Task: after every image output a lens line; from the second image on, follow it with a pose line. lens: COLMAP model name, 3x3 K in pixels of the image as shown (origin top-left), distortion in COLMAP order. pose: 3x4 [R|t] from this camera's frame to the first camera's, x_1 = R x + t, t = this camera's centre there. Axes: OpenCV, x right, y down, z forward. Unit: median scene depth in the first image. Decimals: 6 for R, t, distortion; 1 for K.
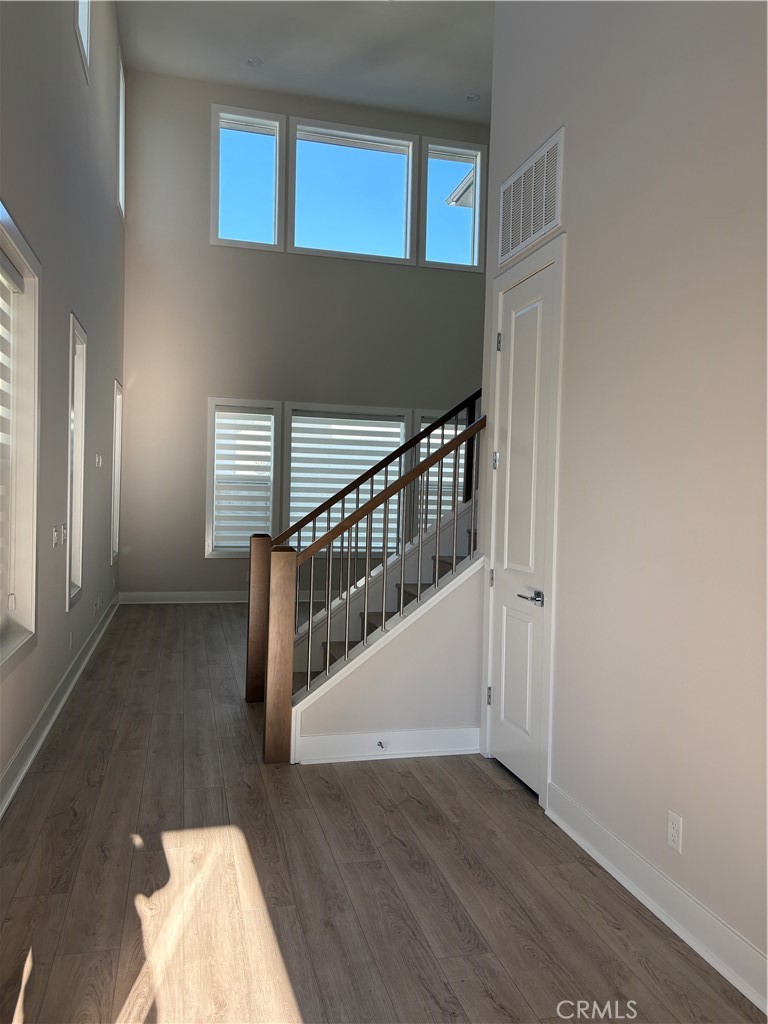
lens RADIAL K [[782.2, 0, 387.2], [0, 782.2, 505.8], [0, 0, 1]] dist [0.044616, -0.020763]
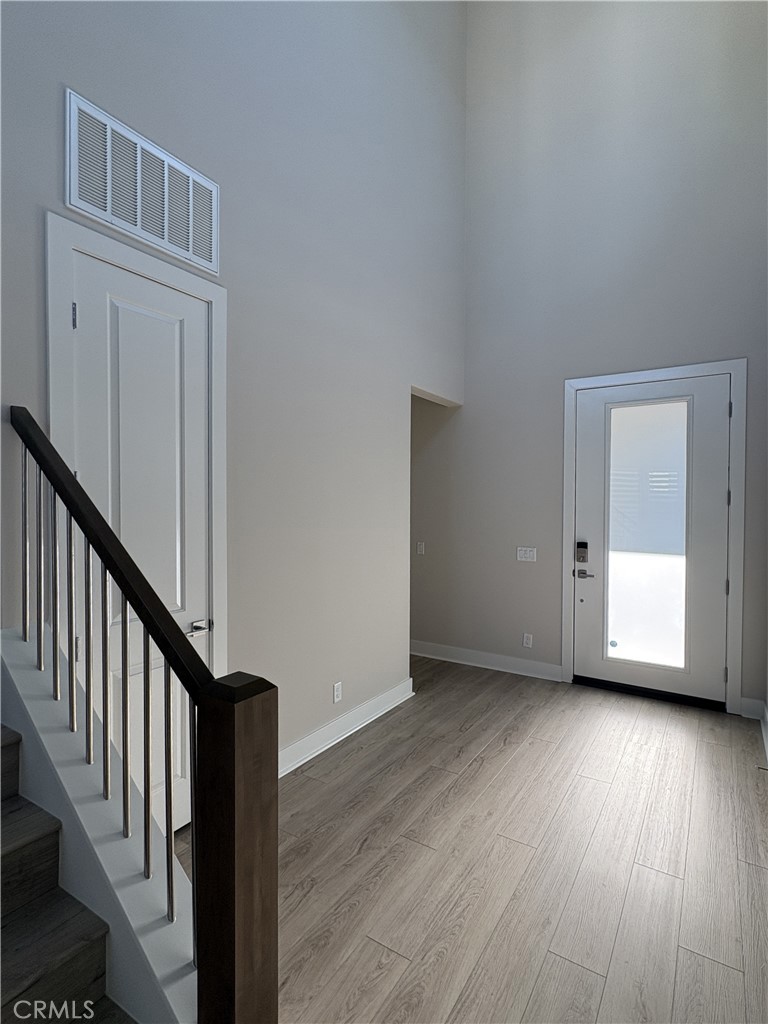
lens RADIAL K [[500.4, 0, 388.1], [0, 500.4, 514.3], [0, 0, 1]] dist [-0.009871, 0.000317]
pose [[-0.664228, -0.055612, 0.745459, -0.588585], [-0.011725, 0.997881, 0.063996, -0.100491], [-0.747438, 0.033768, -0.663473, 1.653152]]
